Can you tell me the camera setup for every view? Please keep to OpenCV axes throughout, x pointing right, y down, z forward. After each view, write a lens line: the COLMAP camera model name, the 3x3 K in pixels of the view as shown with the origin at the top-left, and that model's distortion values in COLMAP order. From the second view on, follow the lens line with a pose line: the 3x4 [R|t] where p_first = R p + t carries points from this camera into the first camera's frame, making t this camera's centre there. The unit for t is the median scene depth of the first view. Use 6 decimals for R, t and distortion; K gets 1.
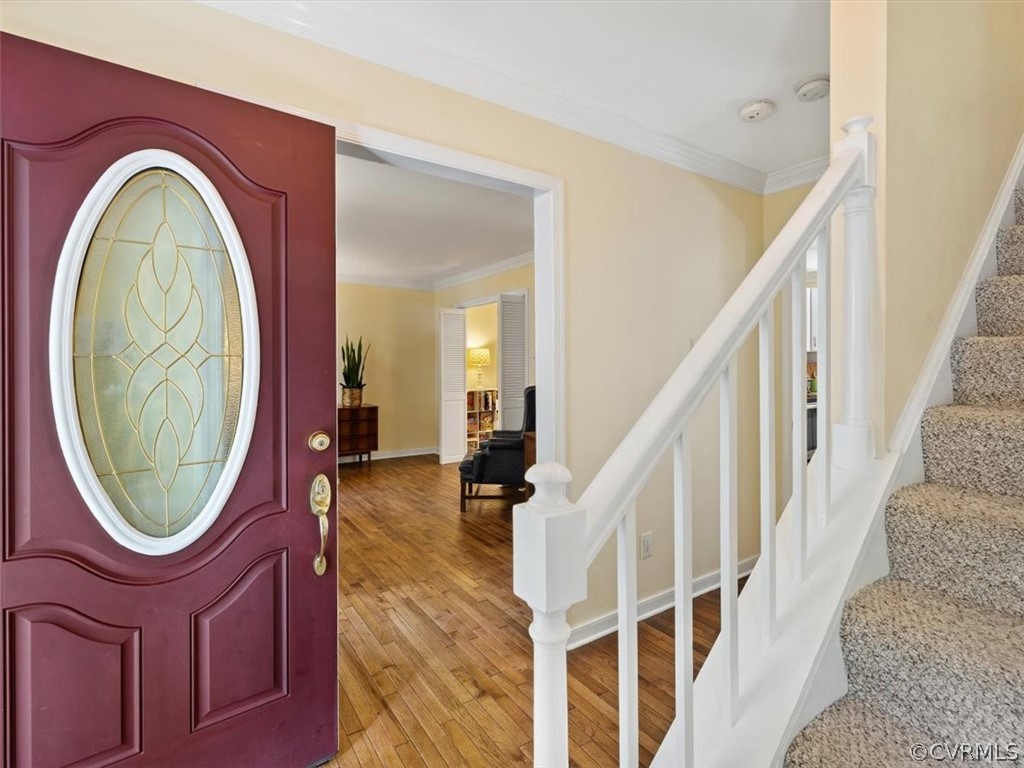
lens RADIAL K [[494.6, 0, 508.2], [0, 494.6, 367.0], [0, 0, 1]] dist [-0.000003, 0.000546]
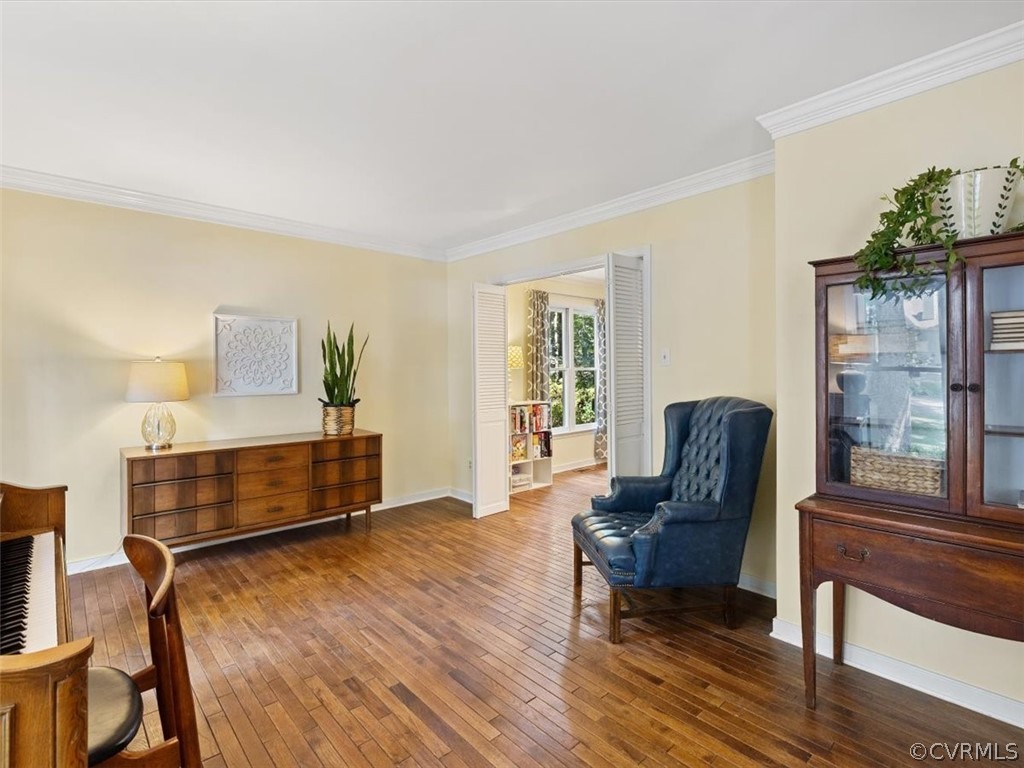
lens RADIAL K [[501.4, 0, 512.0], [0, 501.4, 384.0], [0, 0, 1]] dist [0.000437, 0.000166]
pose [[0.988643, -0.006392, 0.150148, -0.193391], [0.003153, 0.999757, 0.021804, 0.001333], [-0.150251, -0.021083, 0.988423, 0.336213]]
